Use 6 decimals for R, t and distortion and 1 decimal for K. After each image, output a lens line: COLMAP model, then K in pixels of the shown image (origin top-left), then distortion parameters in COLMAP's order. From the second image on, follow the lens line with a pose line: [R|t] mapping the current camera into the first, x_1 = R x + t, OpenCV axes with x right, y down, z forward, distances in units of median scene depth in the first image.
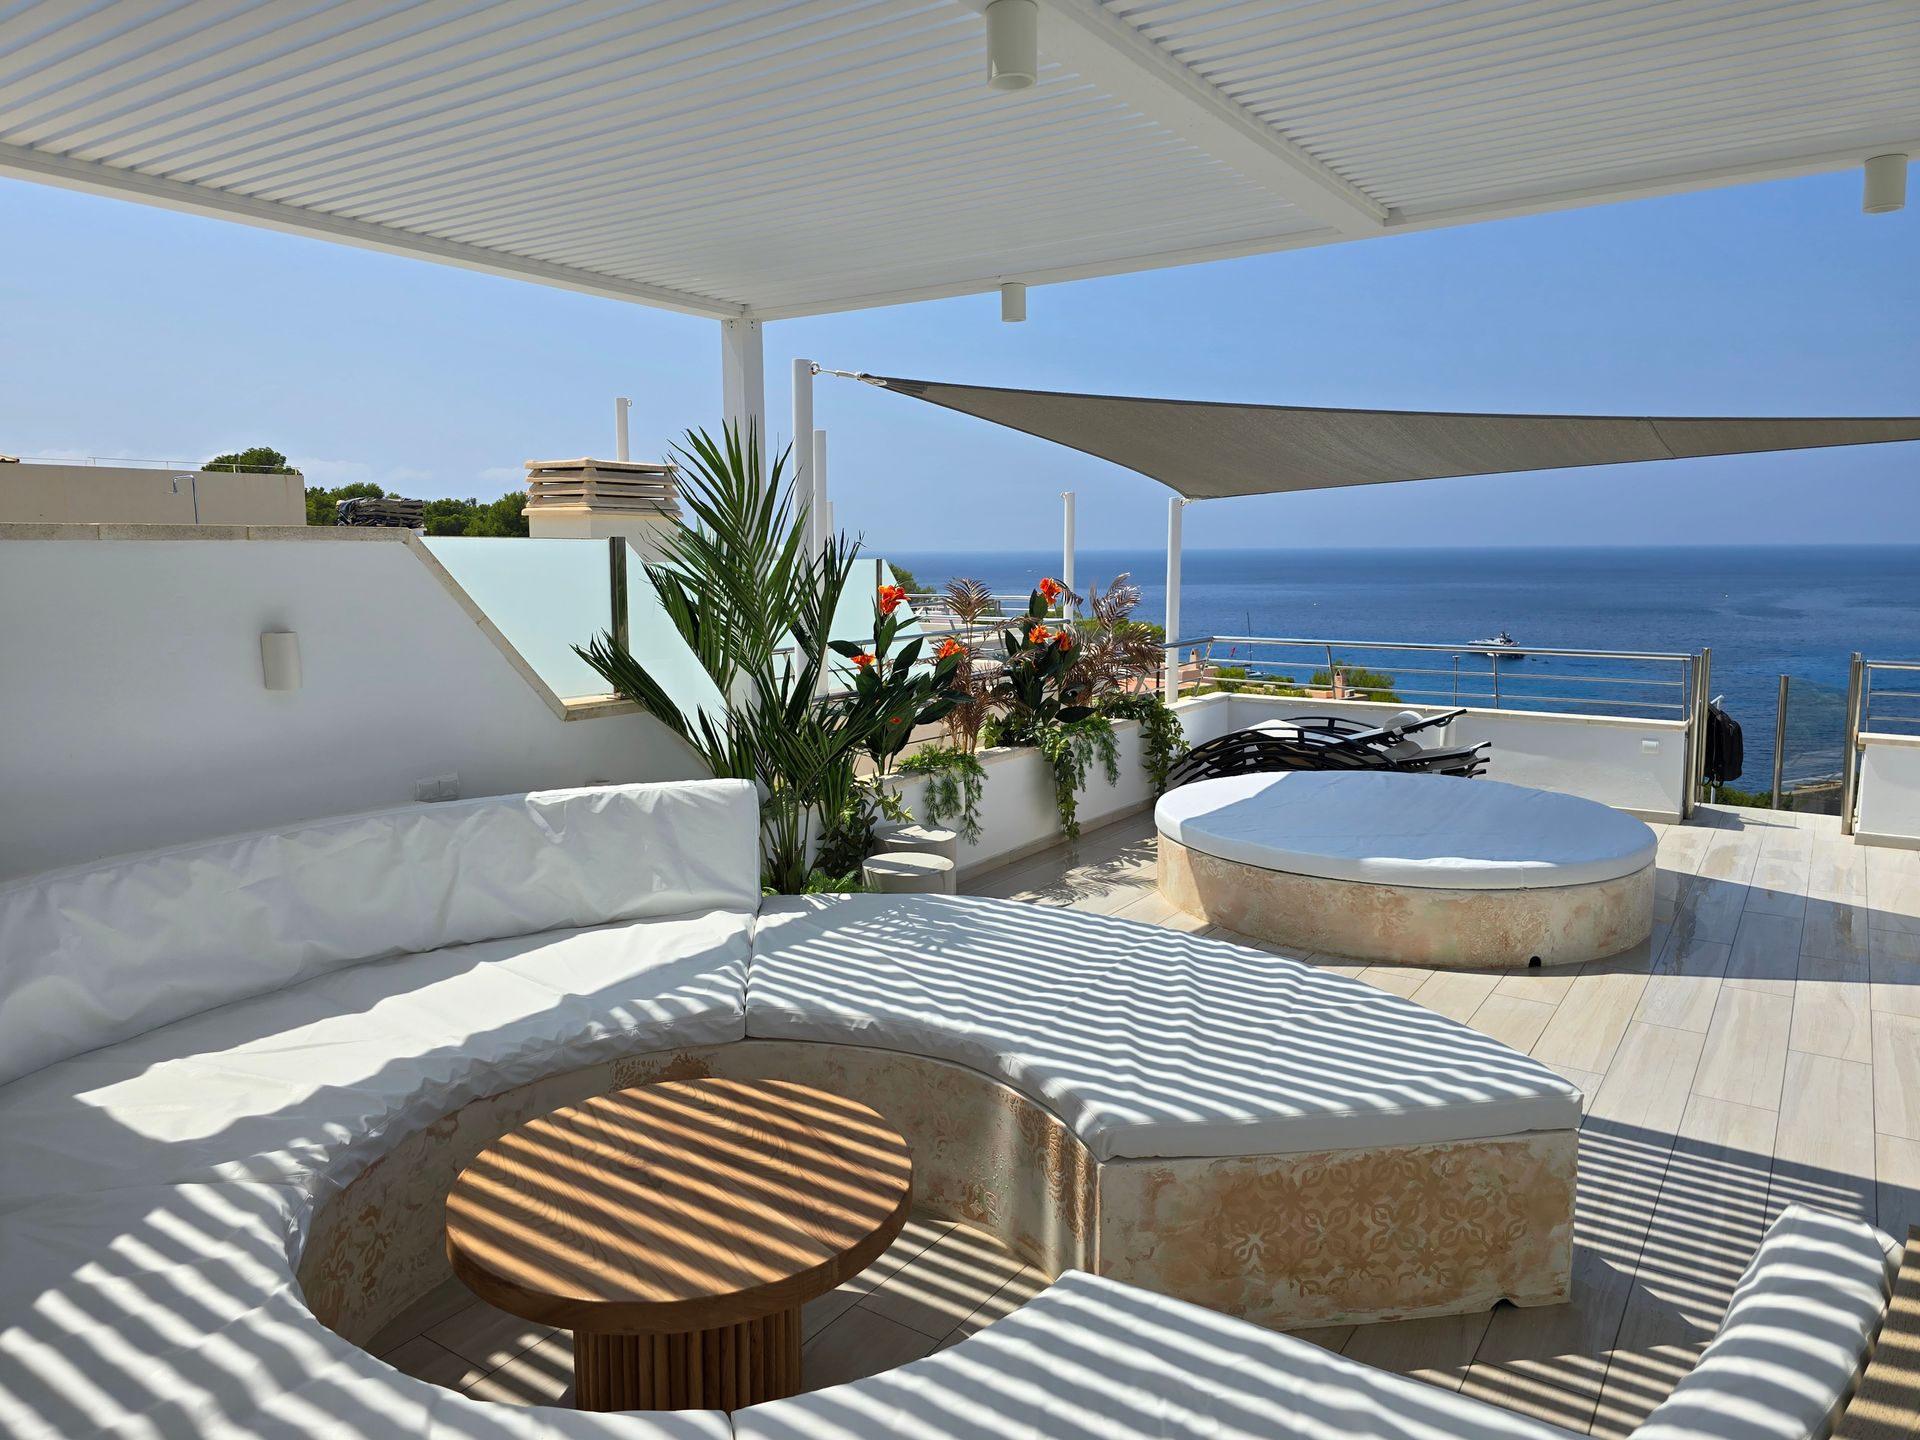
lens RADIAL K [[1293.4, 0, 941.6], [0, 1293.4, 699.3], [0, 0, 1]] dist [0.068333, -0.056883]
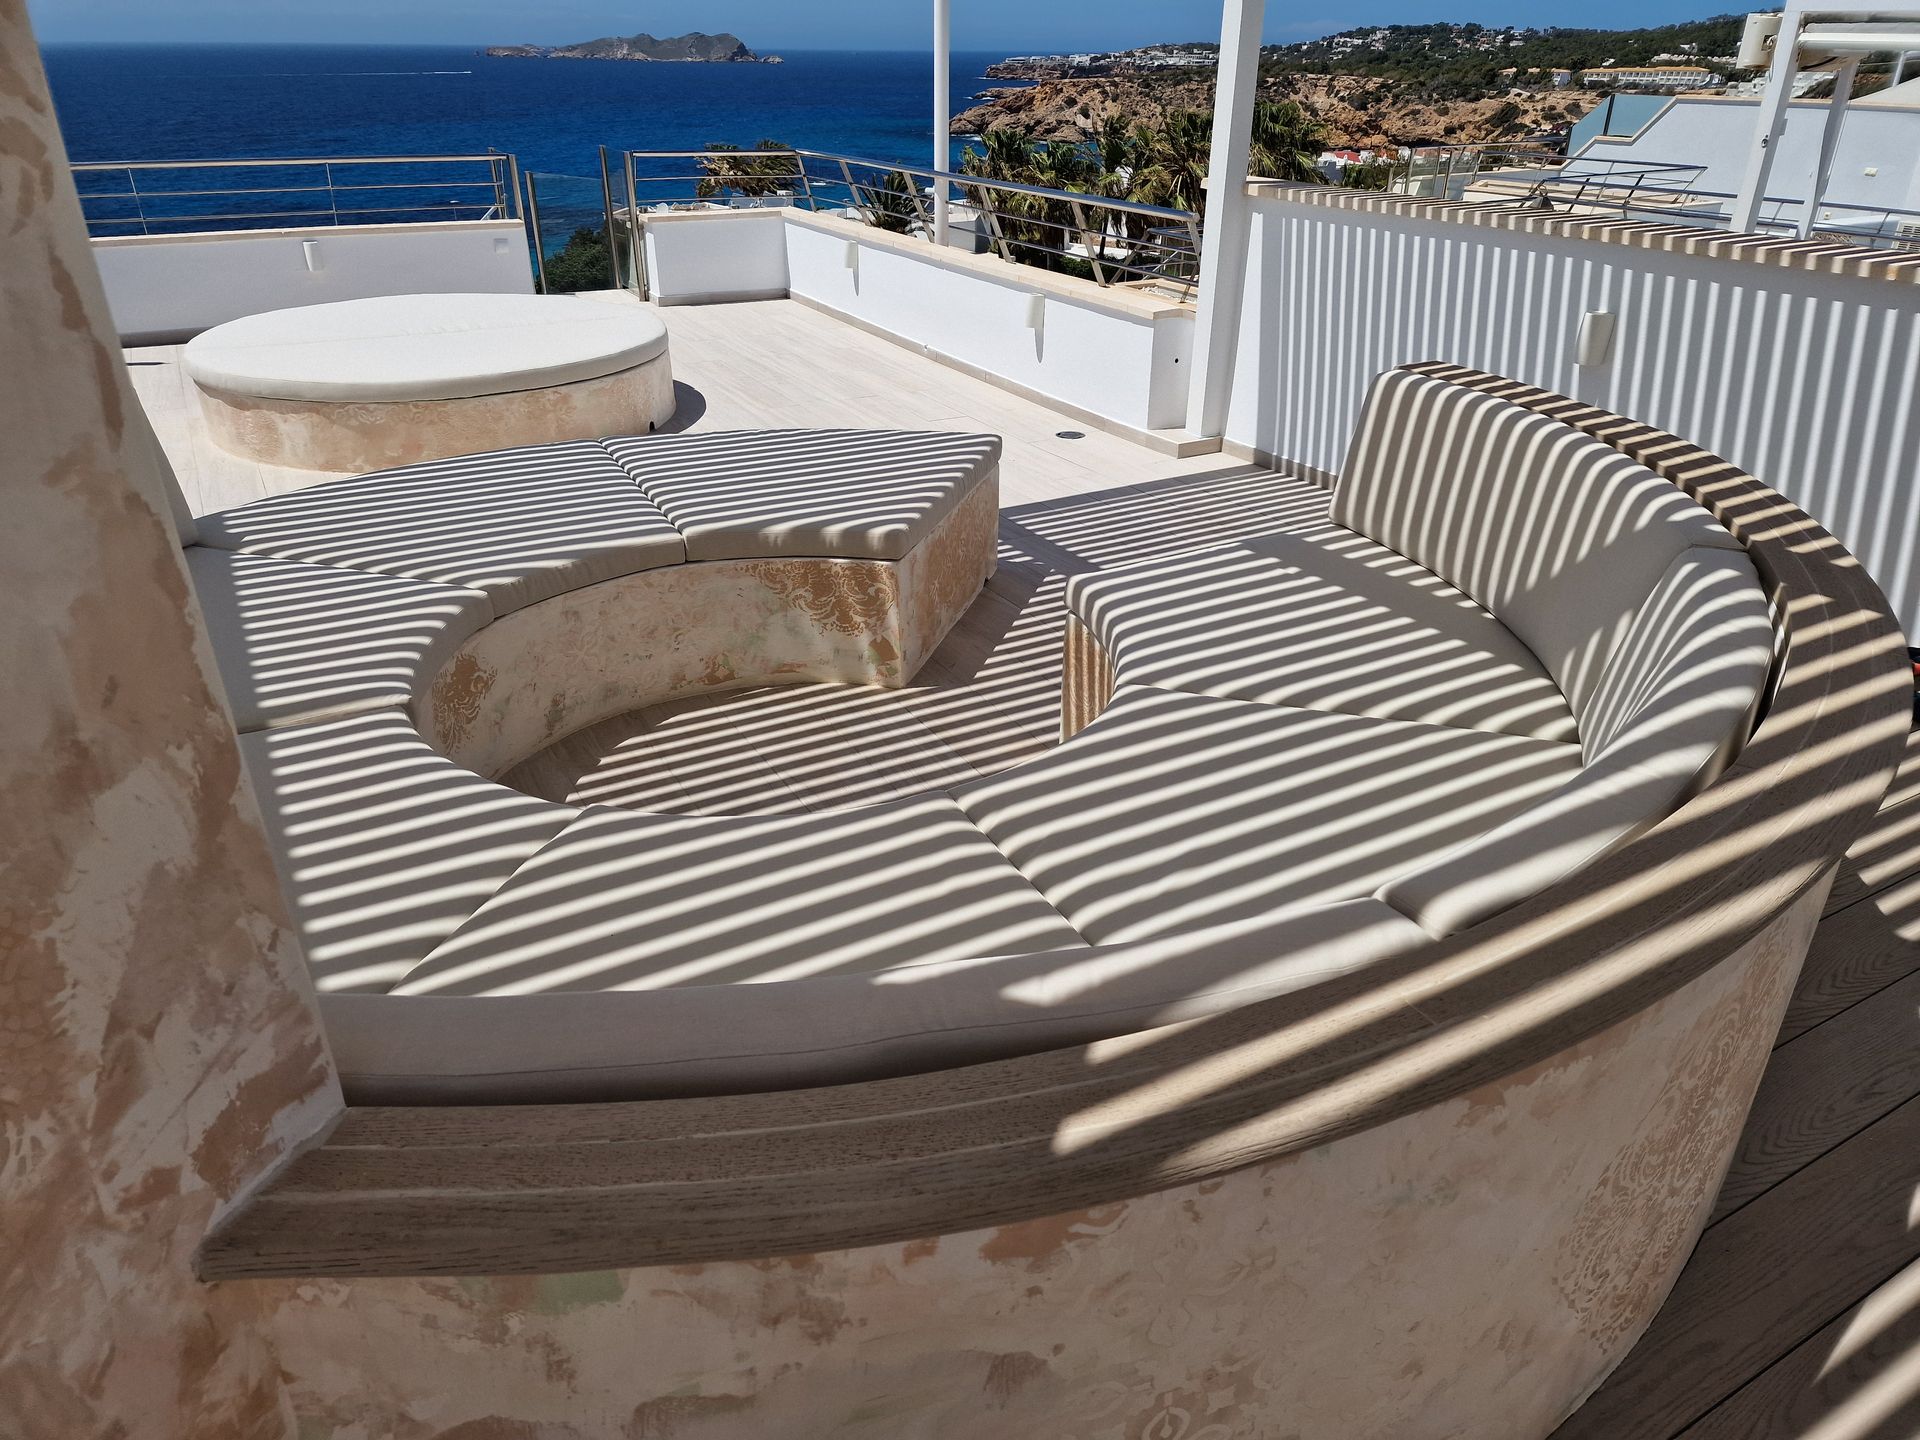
lens RADIAL K [[1293.4, 0, 962.9], [0, 1293.4, 712.9], [0, 0, 1]] dist [0.068333, -0.056883]
pose [[0.442044, -0.400017, 0.802859, -0.554330], [0.097544, 0.911185, 0.400283, -0.016917], [-0.891674, -0.098629, 0.441804, 0.188605]]
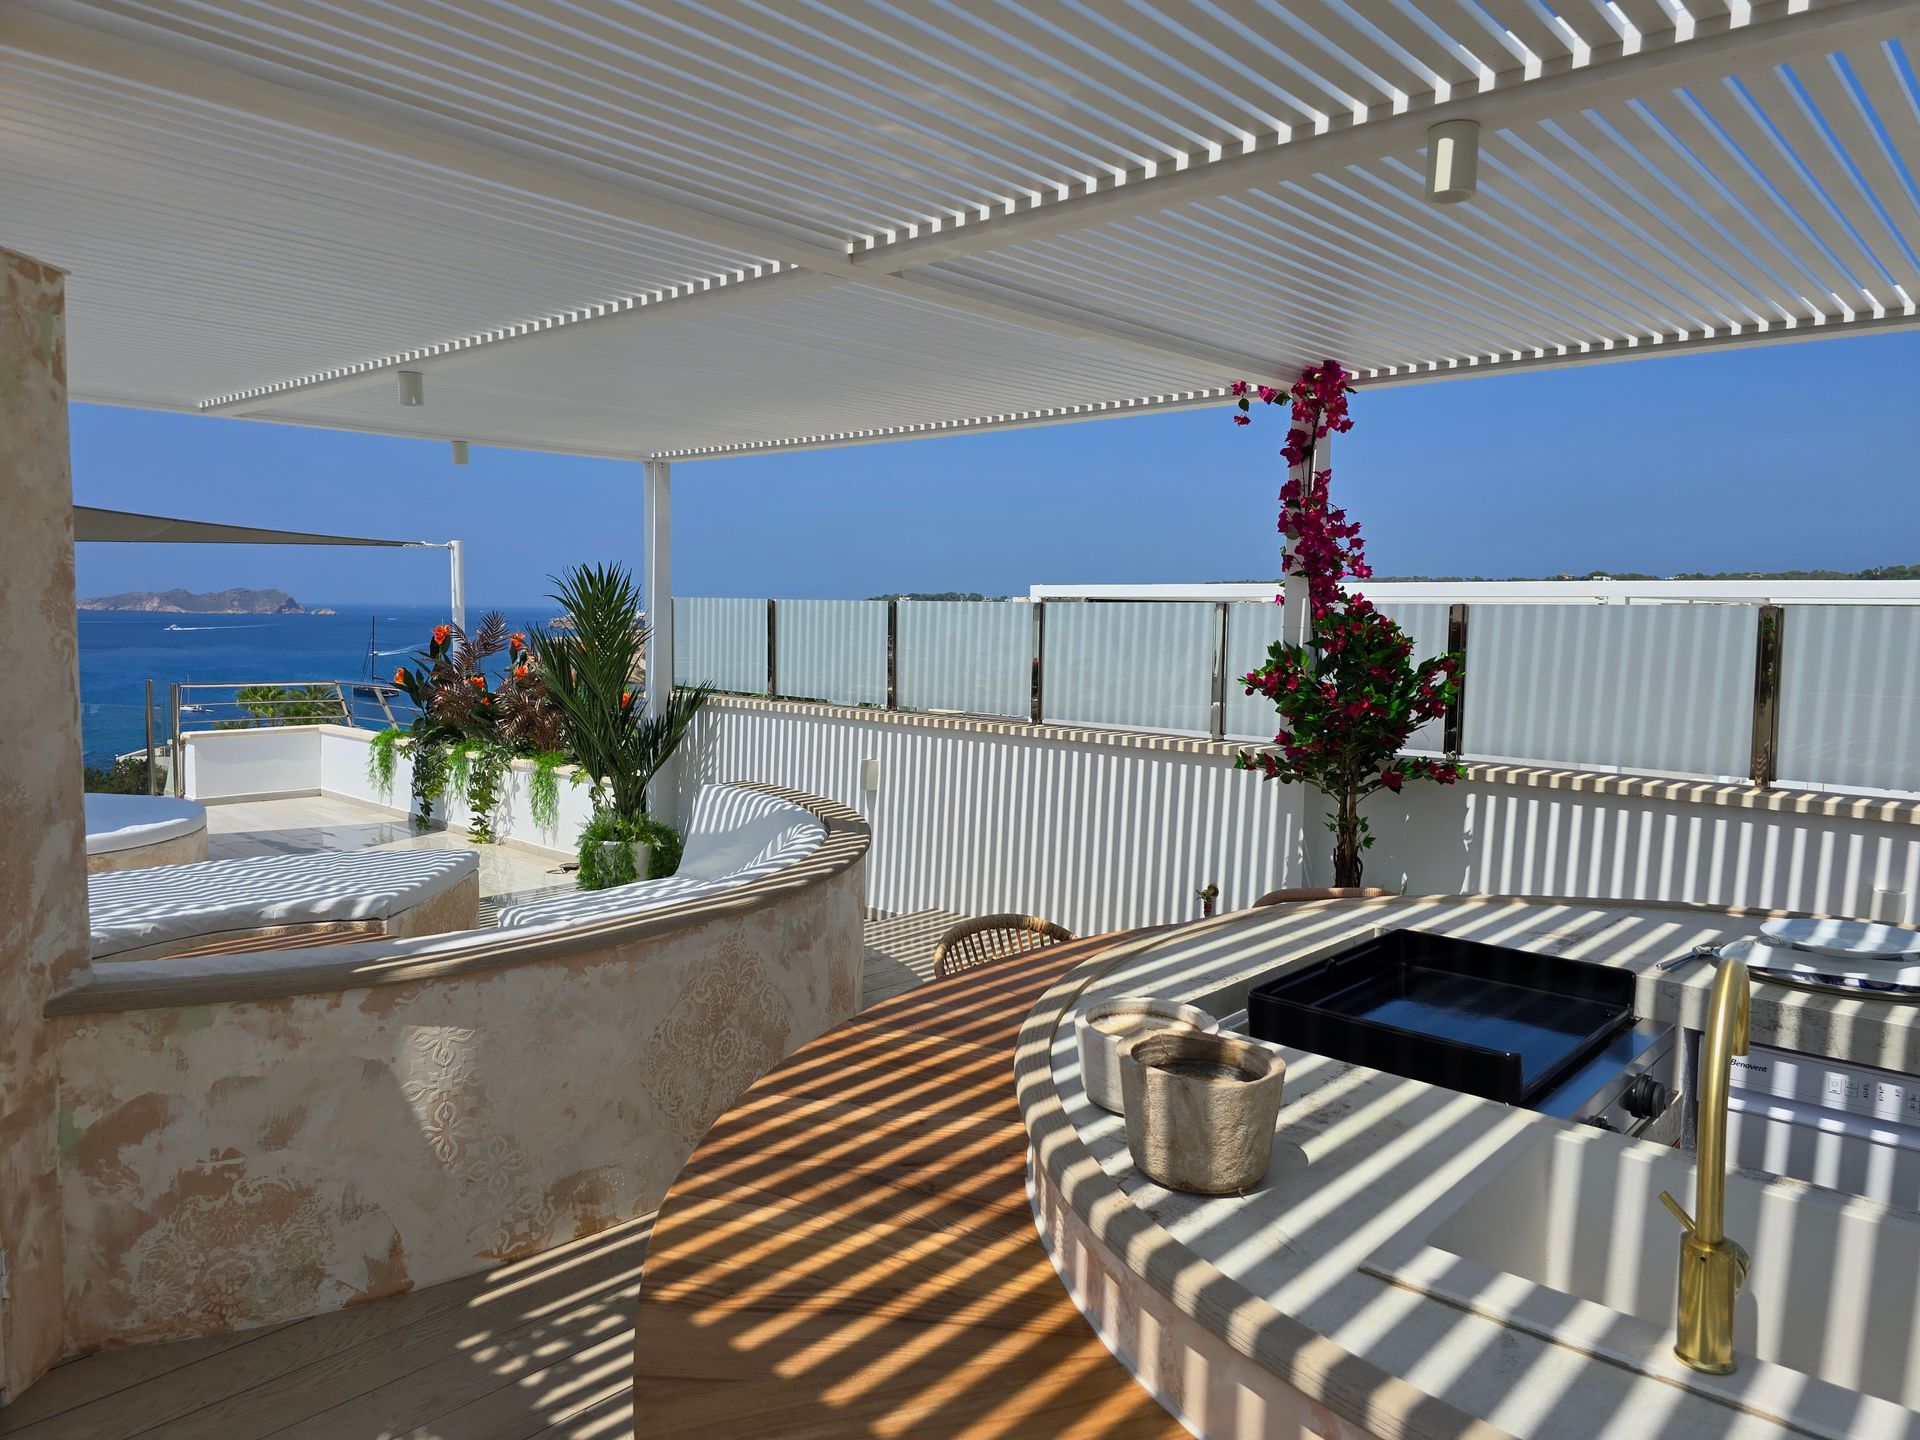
lens RADIAL K [[1293.4, 0, 960.7], [0, 1293.4, 706.3], [0, 0, 1]] dist [0.068333, -0.056883]
pose [[0.135416, -0.068759, 0.988400, -0.959367], [0.103163, 0.993145, 0.054955, 0.008270], [-0.985403, 0.094525, 0.141582, -0.095092]]
